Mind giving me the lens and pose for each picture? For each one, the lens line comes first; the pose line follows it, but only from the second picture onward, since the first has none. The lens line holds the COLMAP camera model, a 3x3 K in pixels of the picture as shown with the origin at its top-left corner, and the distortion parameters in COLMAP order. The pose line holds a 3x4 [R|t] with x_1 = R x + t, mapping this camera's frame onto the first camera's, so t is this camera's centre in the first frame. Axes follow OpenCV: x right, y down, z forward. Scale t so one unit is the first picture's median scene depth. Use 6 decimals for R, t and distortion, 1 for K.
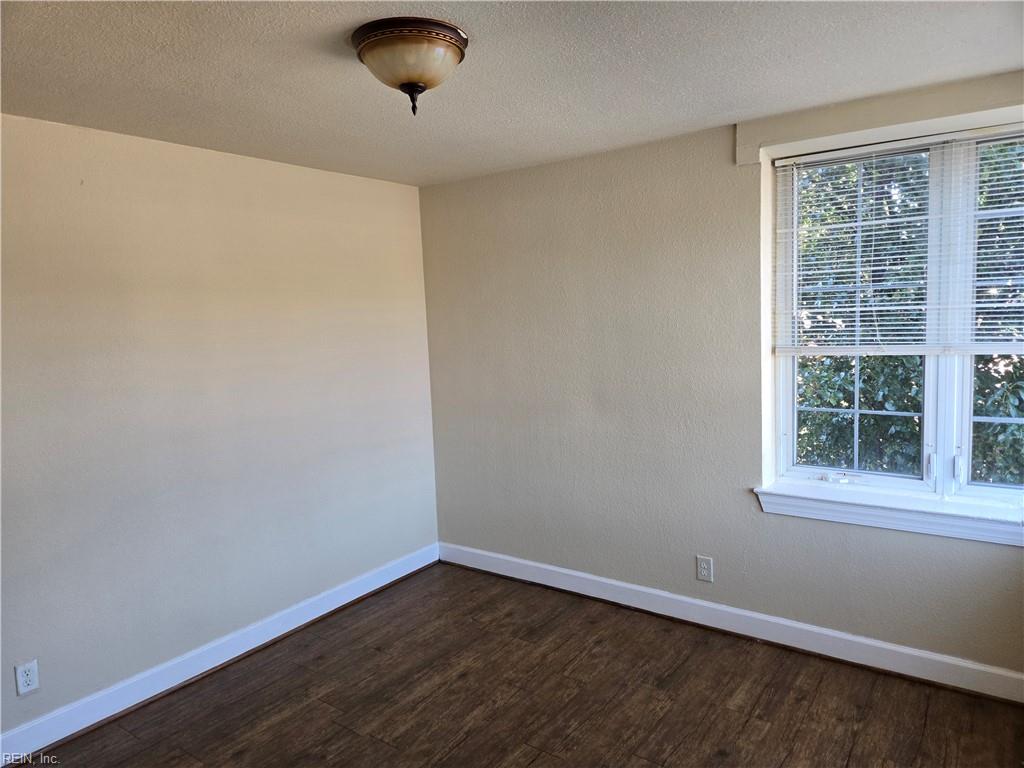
lens RADIAL K [[684.5, 0, 511.4], [0, 684.5, 382.4], [0, 0, 1]] dist [0.027278, -0.011843]
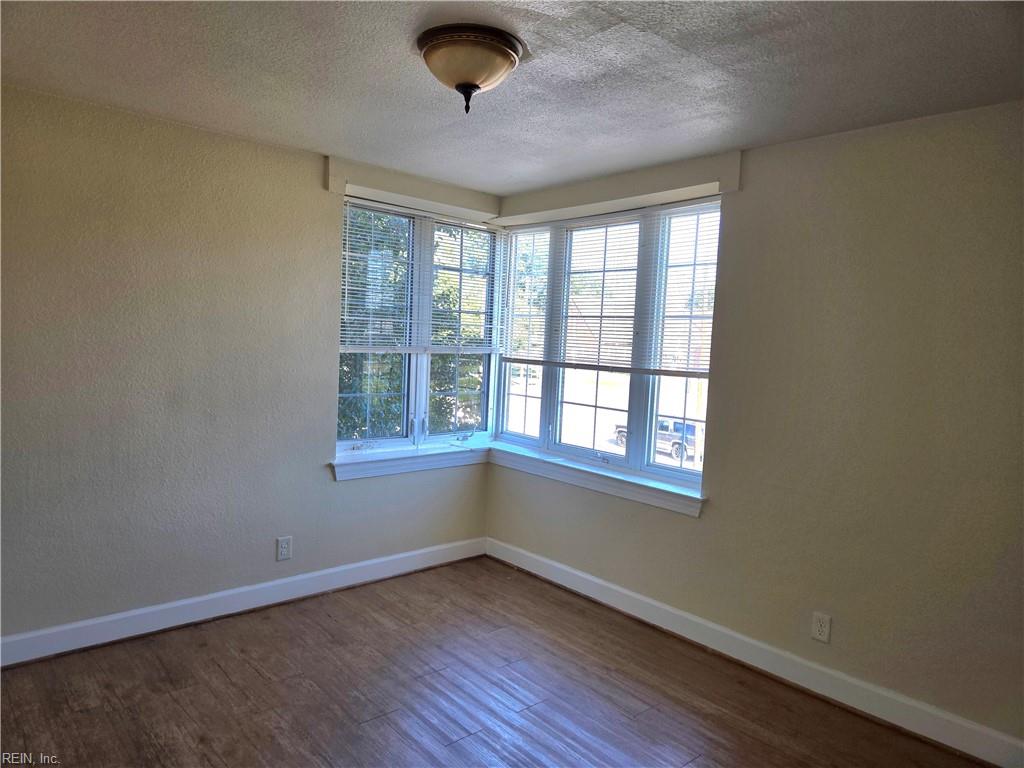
lens RADIAL K [[684.5, 0, 508.5], [0, 684.5, 384.3], [0, 0, 1]] dist [0.027278, -0.011843]
pose [[0.211137, -0.022457, 0.977198, -0.742319], [0.049832, 0.998683, 0.012183, 0.018984], [-0.976185, 0.046124, 0.211978, 0.443250]]
